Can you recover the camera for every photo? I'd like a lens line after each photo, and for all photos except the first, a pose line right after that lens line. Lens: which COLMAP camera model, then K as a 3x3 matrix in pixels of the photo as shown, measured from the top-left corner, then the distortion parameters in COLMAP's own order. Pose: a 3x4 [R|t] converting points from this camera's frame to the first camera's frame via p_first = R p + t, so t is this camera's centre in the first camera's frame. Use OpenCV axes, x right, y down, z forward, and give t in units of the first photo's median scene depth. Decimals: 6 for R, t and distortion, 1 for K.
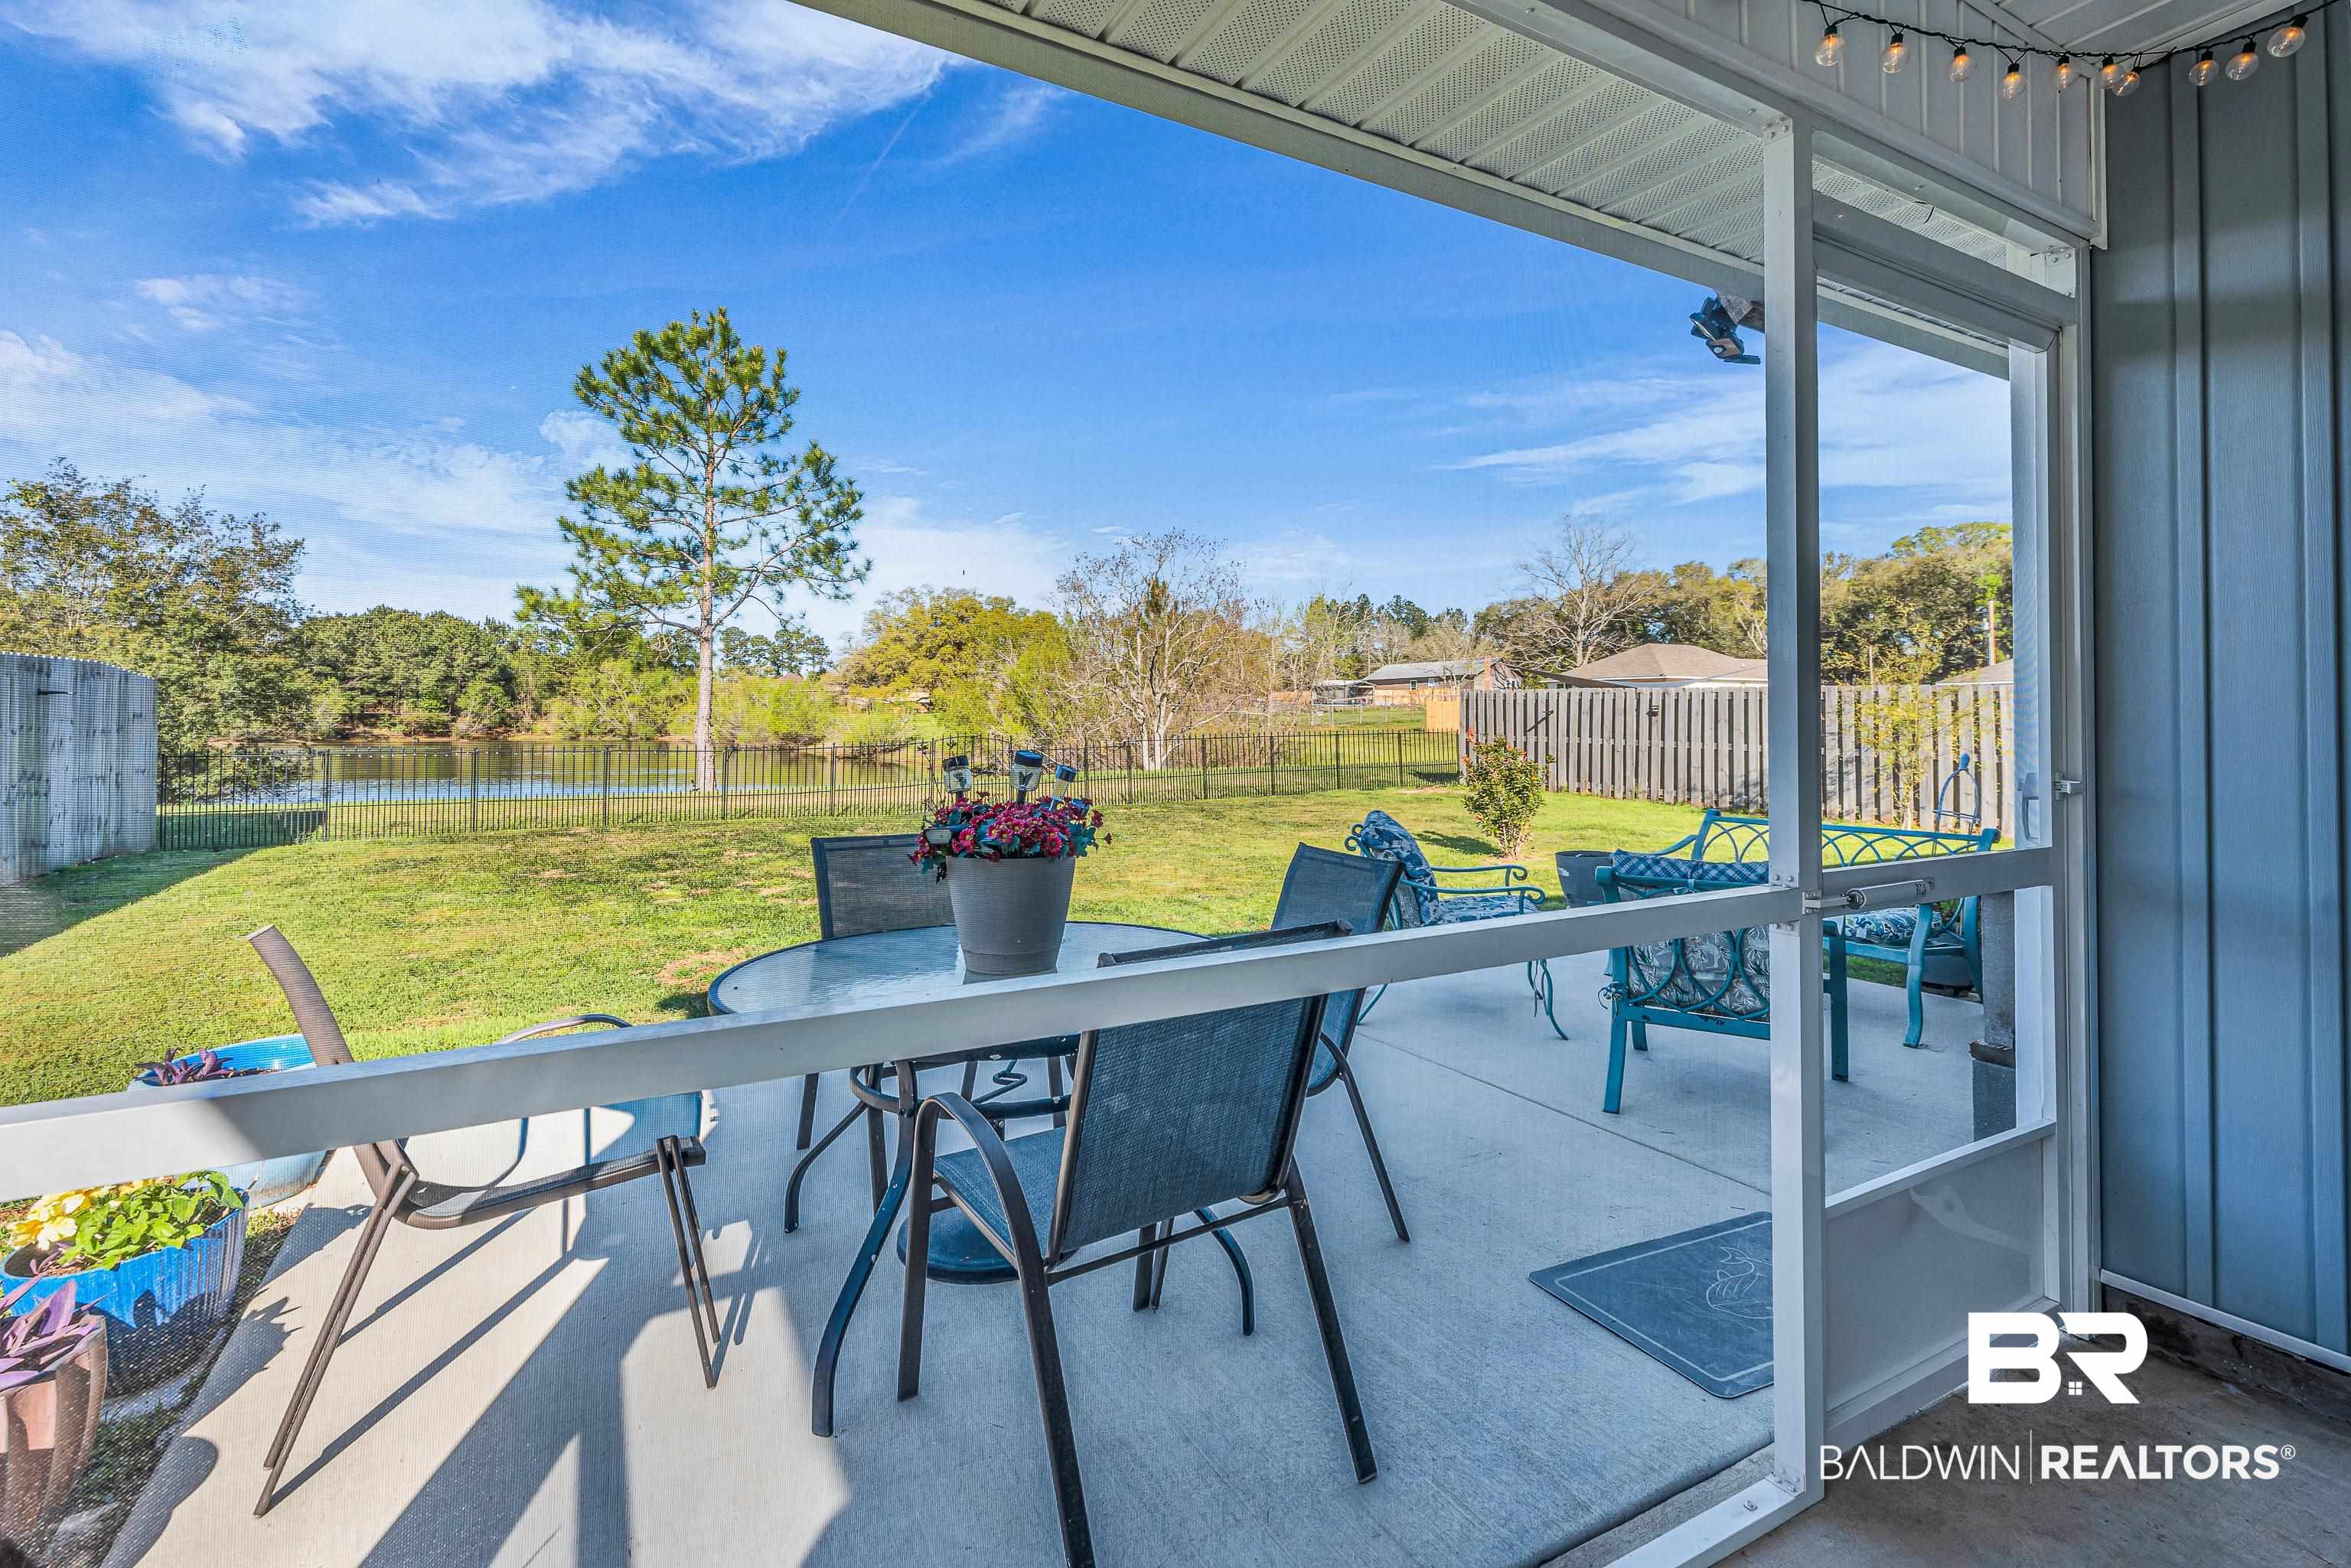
lens RADIAL K [[1059.5, 0, 1177.8], [0, 1059.5, 719.4], [0, 0, 1]] dist [-0.000309, -0.000012]
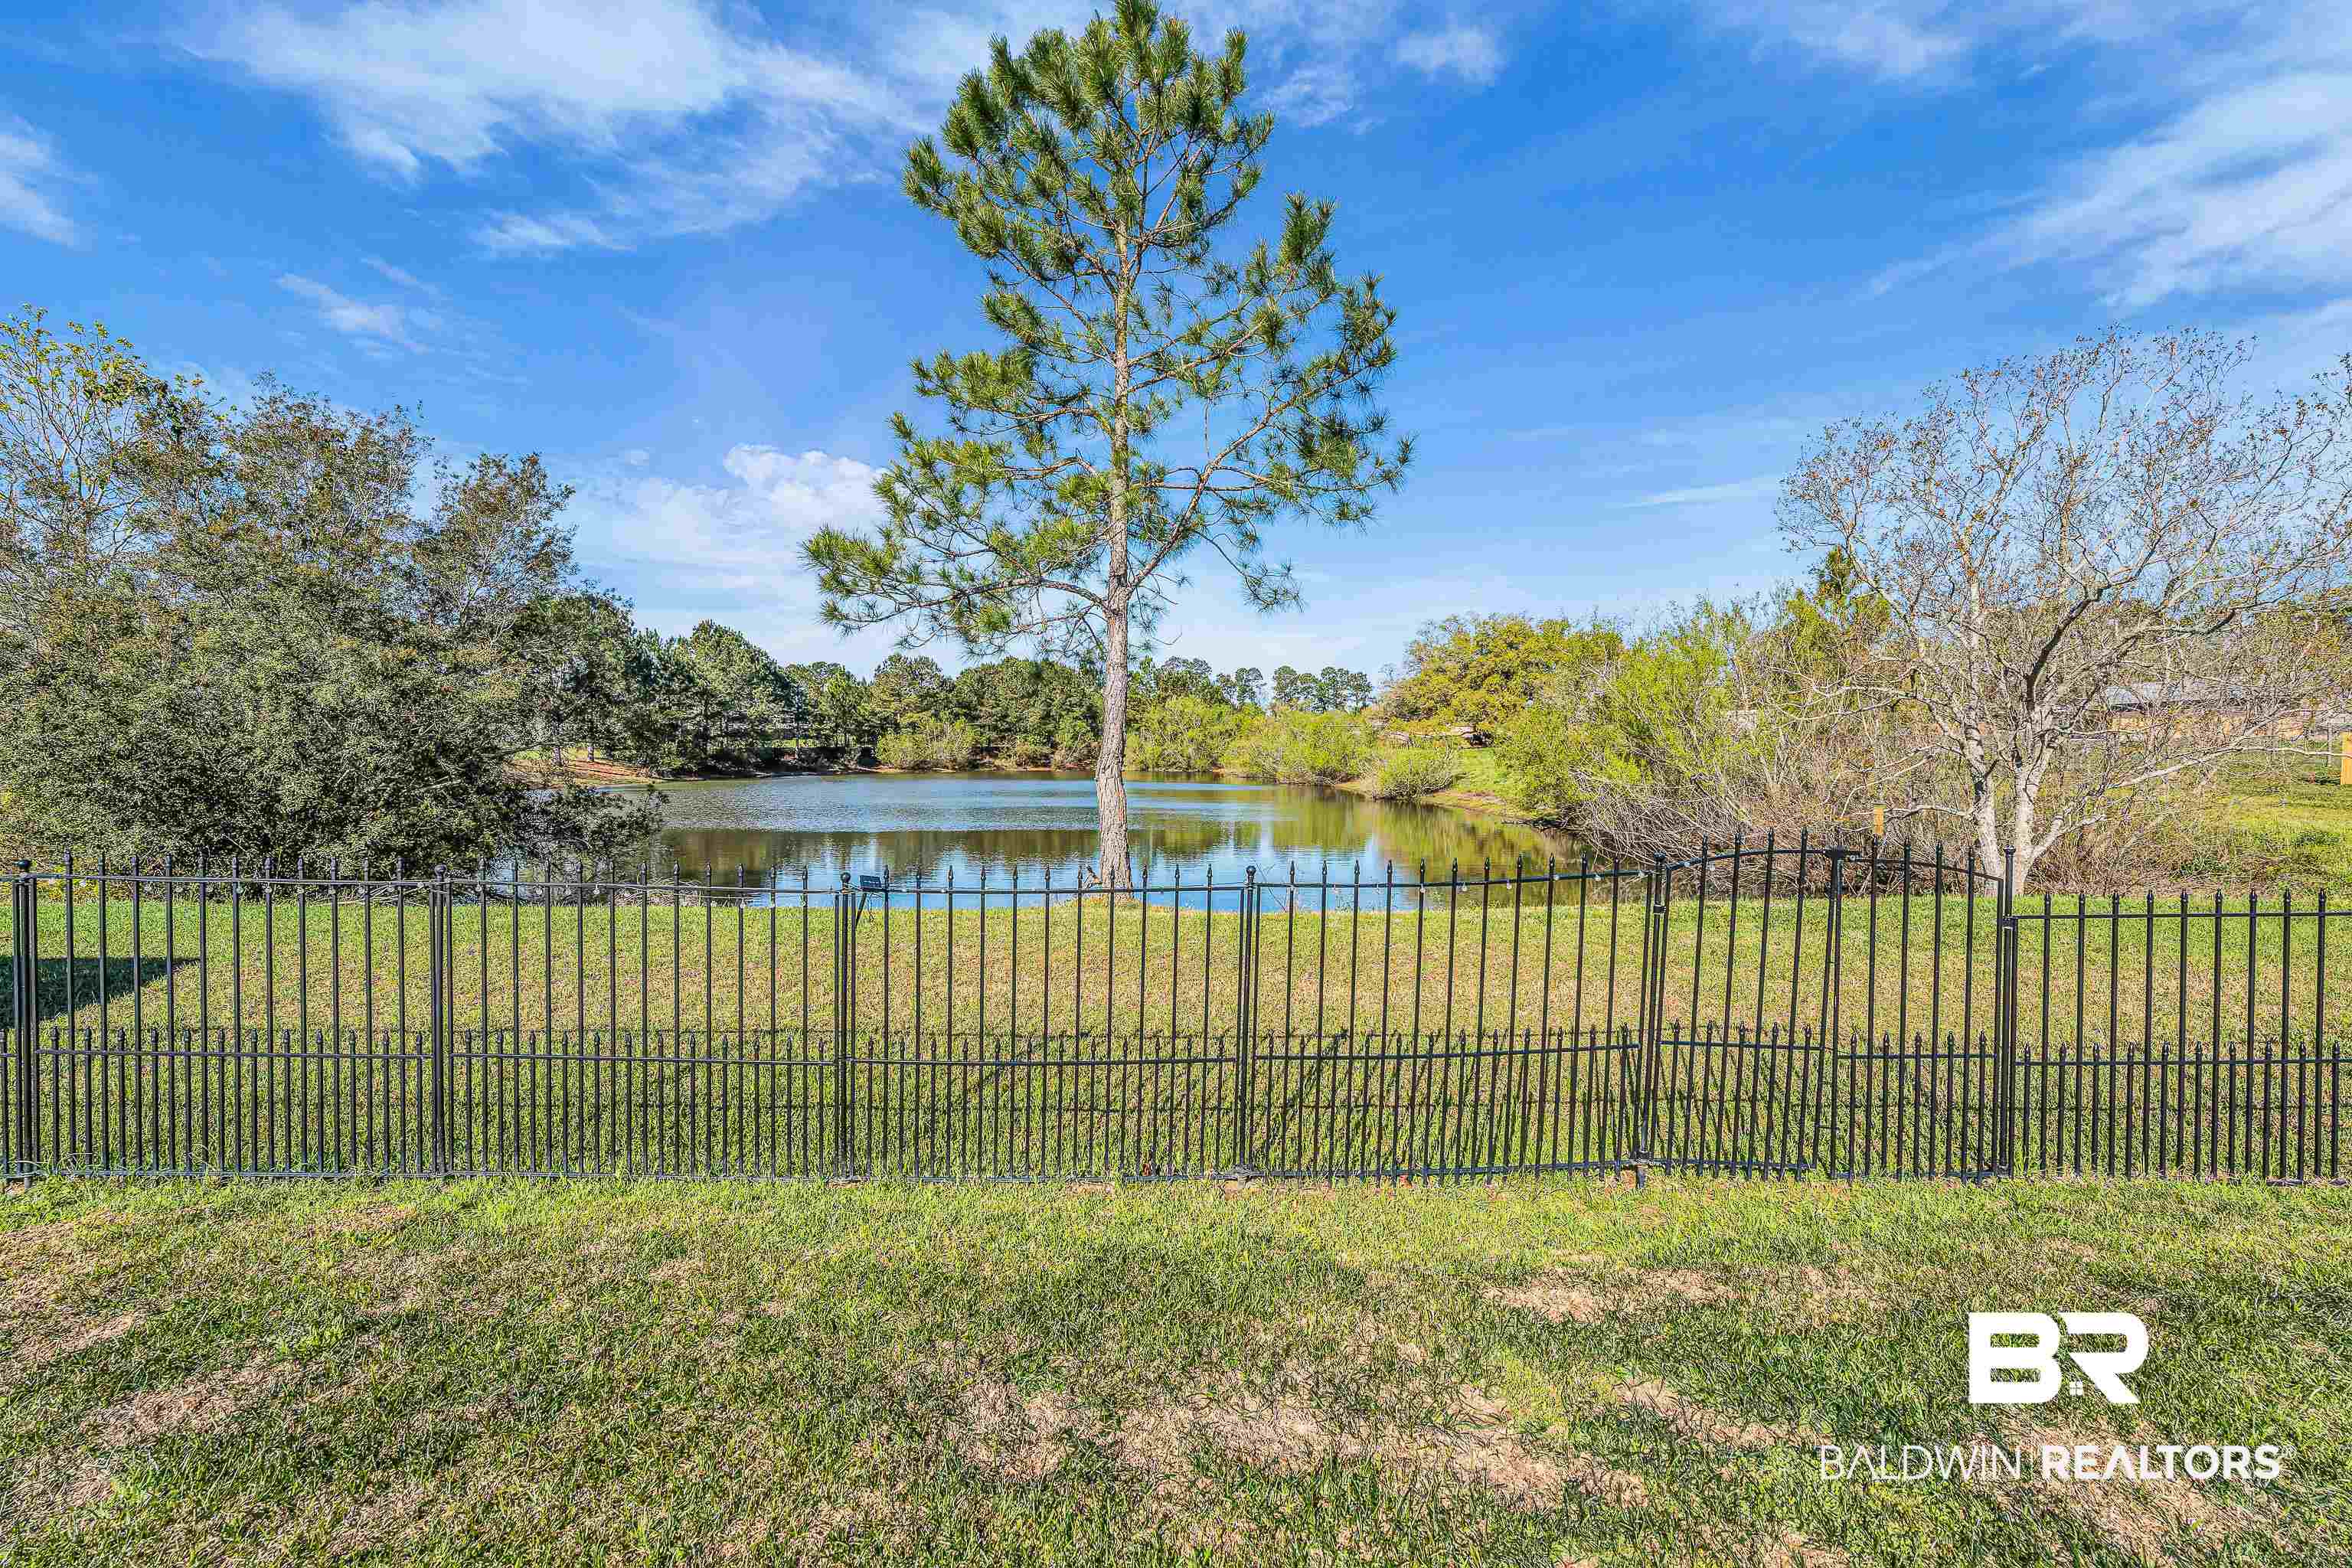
lens RADIAL K [[1055.1, 0, 1171.5], [0, 1055.1, 753.1], [0, 0, 1]] dist [0.002285, 0.000196]
pose [[0.874759, 0.006697, -0.484512, -0.041846], [-0.007356, 0.999973, 0.000540, -0.000881], [0.484503, 0.003092, 0.874784, 0.146281]]
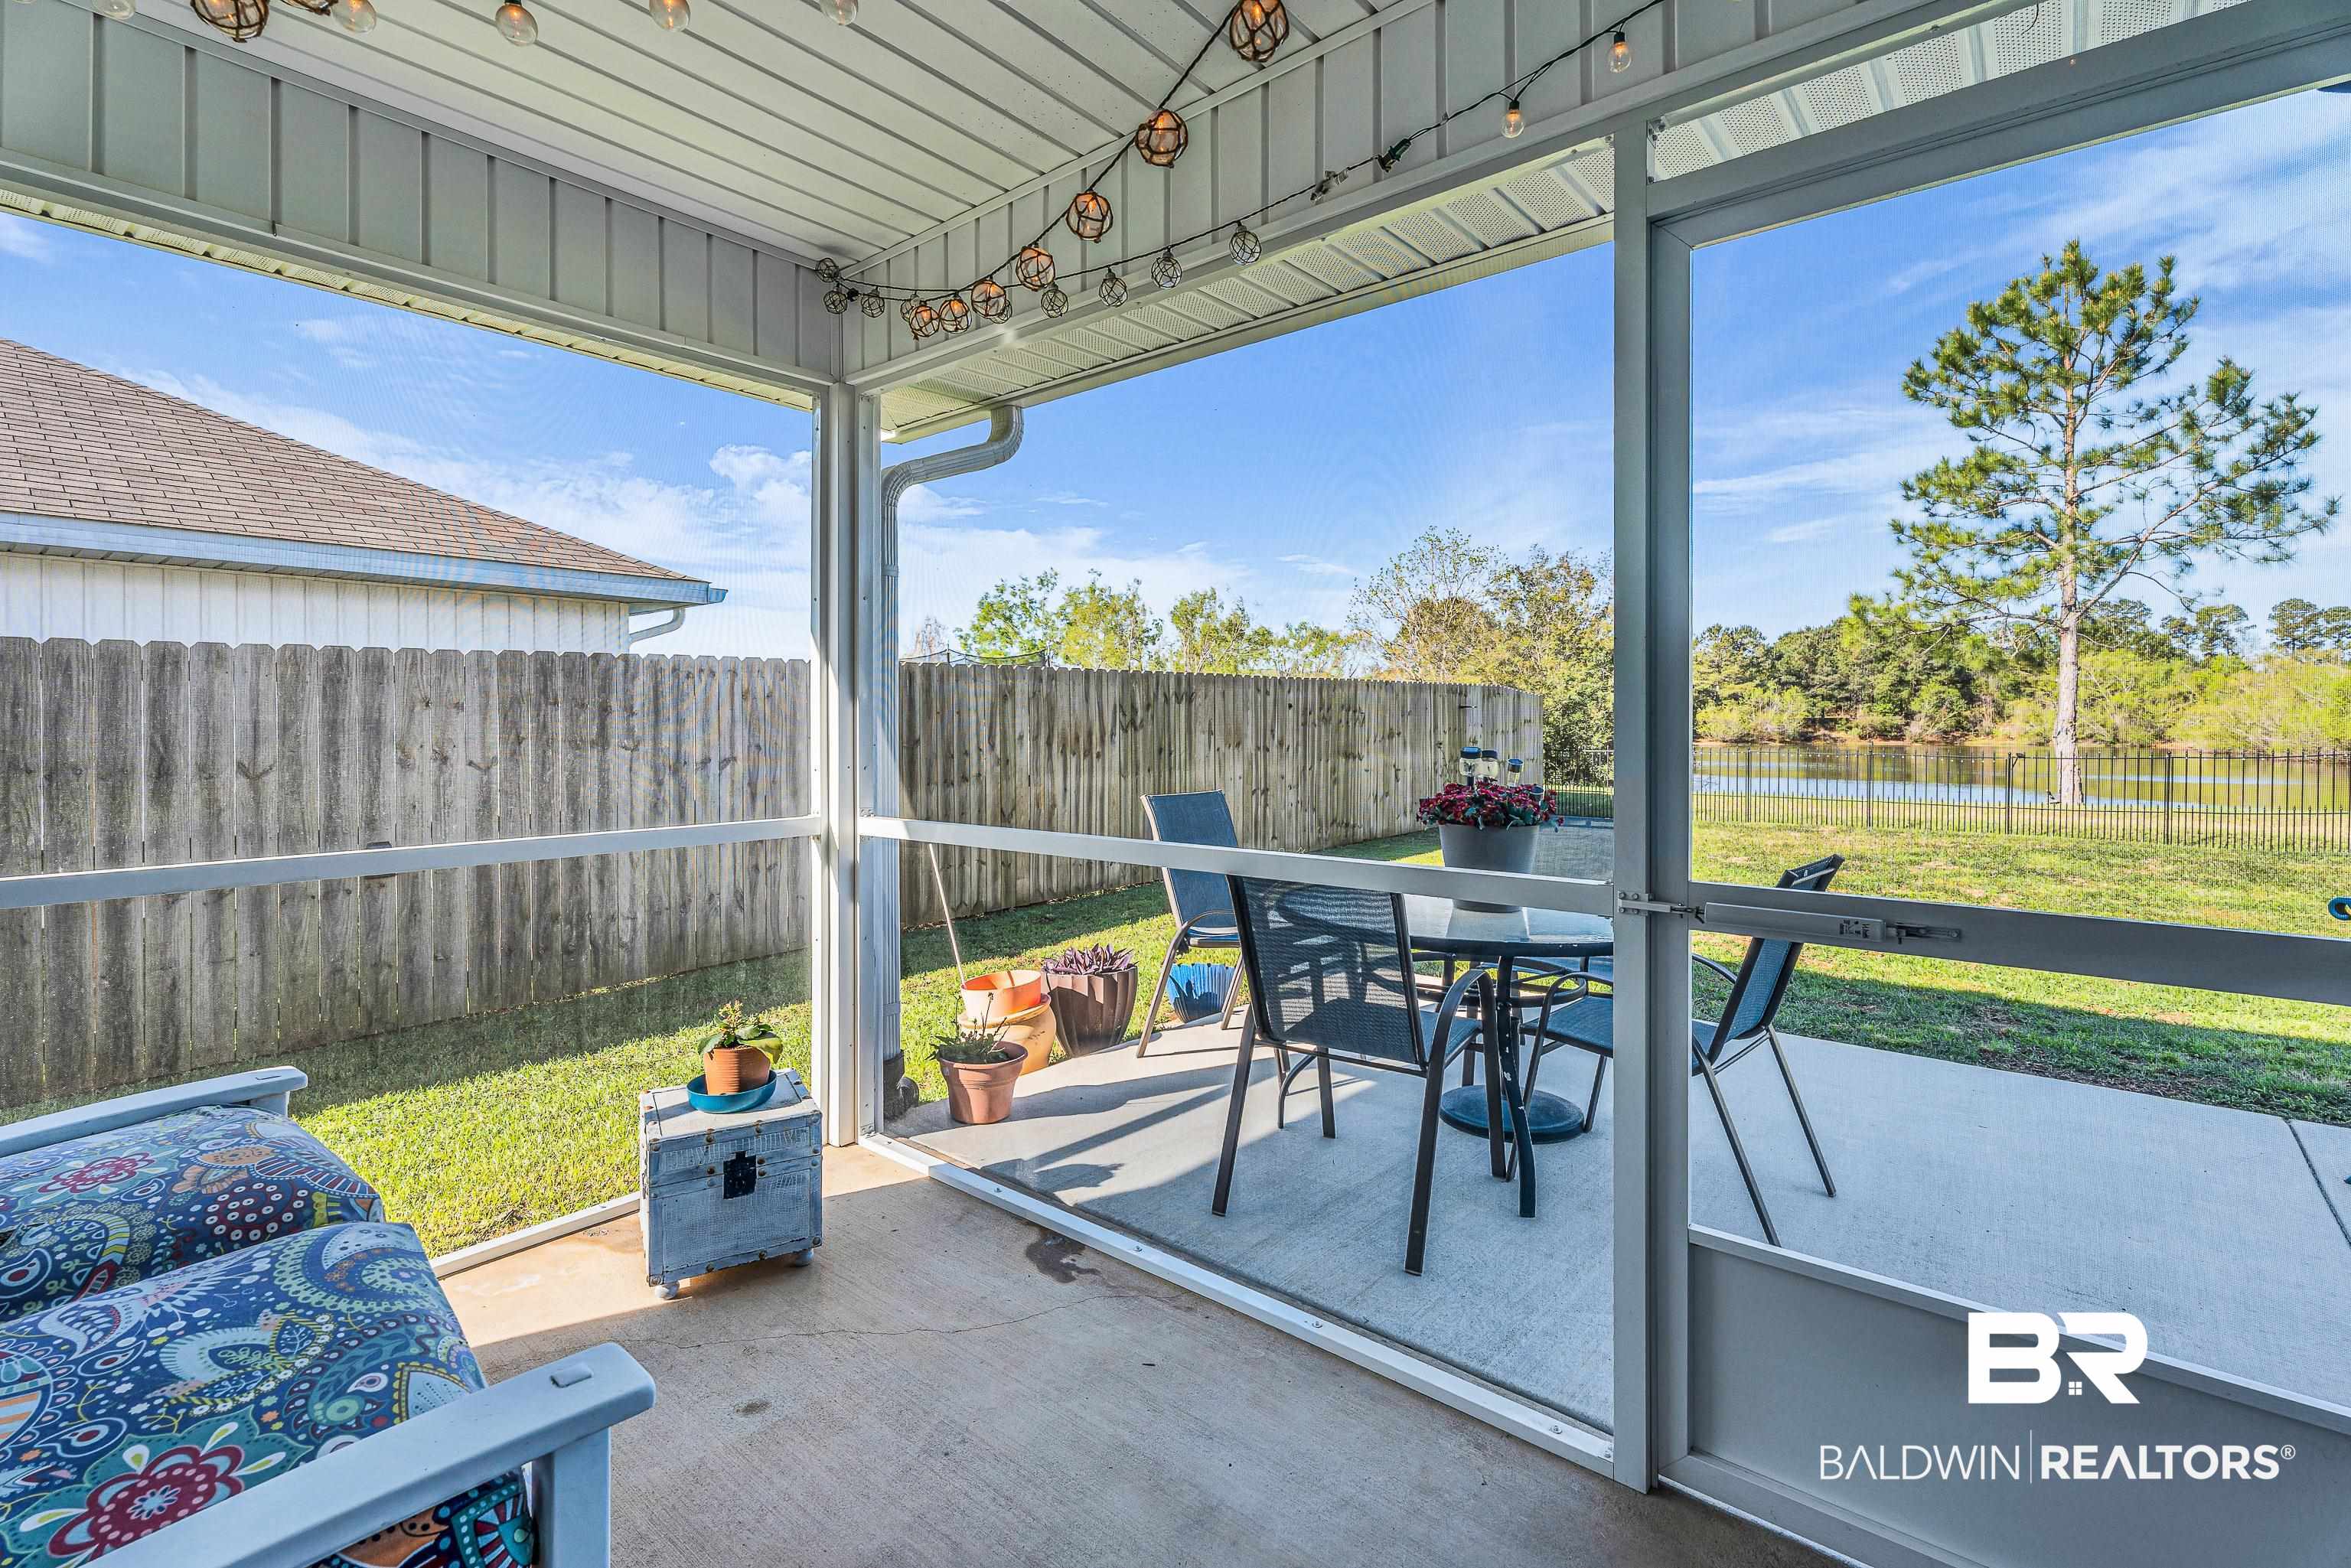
lens RADIAL K [[1059.5, 0, 1177.8], [0, 1059.5, 719.4], [0, 0, 1]] dist [-0.000309, -0.000012]
pose [[0.350371, -0.005059, -0.936597, 0.029860], [0.001717, 0.999987, -0.004759, 0.000002], [0.936609, 0.000059, 0.350375, 0.005721]]
